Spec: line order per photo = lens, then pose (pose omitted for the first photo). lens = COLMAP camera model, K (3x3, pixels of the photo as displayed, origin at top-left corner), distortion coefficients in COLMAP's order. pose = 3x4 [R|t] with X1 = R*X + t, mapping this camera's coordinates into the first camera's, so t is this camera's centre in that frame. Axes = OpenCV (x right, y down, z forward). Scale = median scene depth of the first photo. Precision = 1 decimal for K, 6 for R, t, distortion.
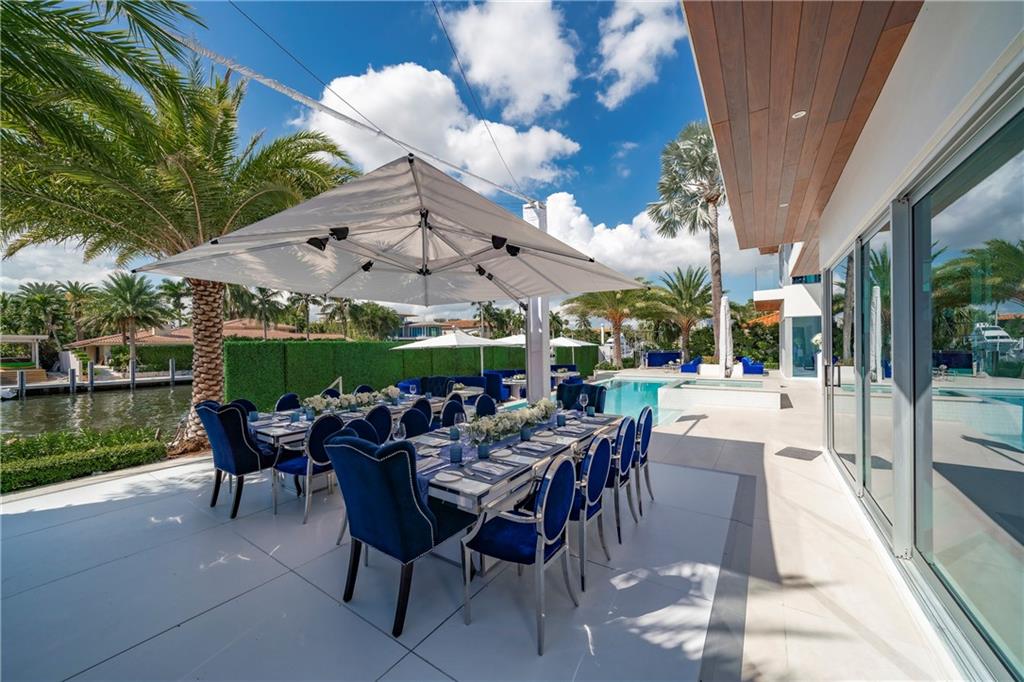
lens RADIAL K [[364.2, 0, 514.8], [0, 364.2, 341.3], [0, 0, 1]] dist [-0.001633, -0.000014]
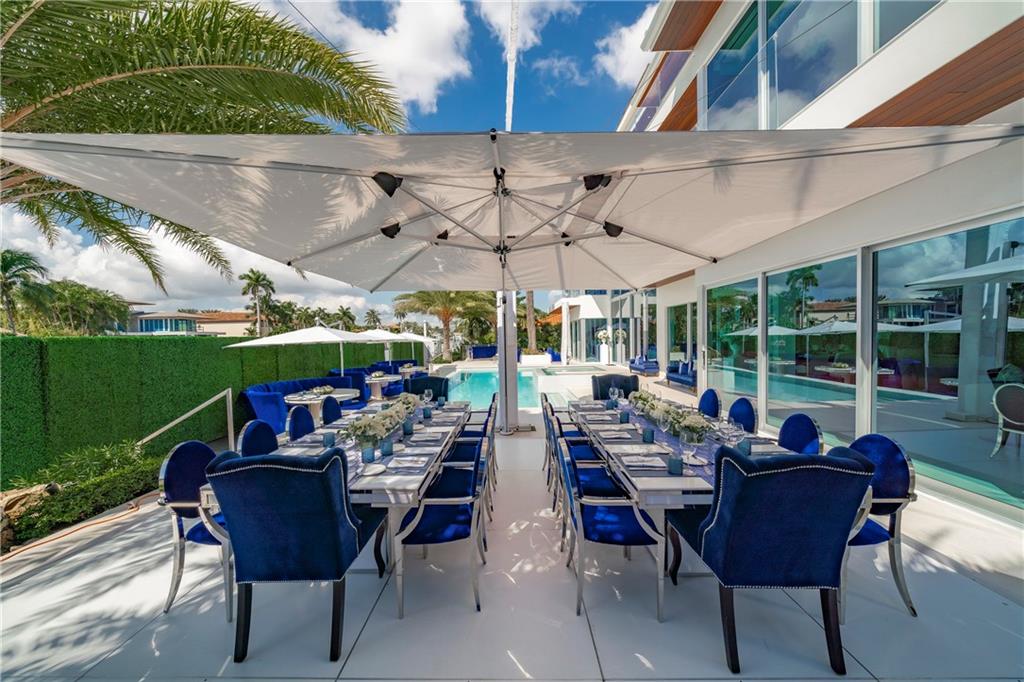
lens RADIAL K [[351.6, 0, 504.7], [0, 351.6, 348.9], [0, 0, 1]] dist [0.002251, 0.000120]
pose [[0.845305, -0.022470, 0.533811, -0.140118], [0.004729, 0.999391, 0.034579, 0.000200], [-0.534263, -0.026705, 0.844896, 0.014823]]
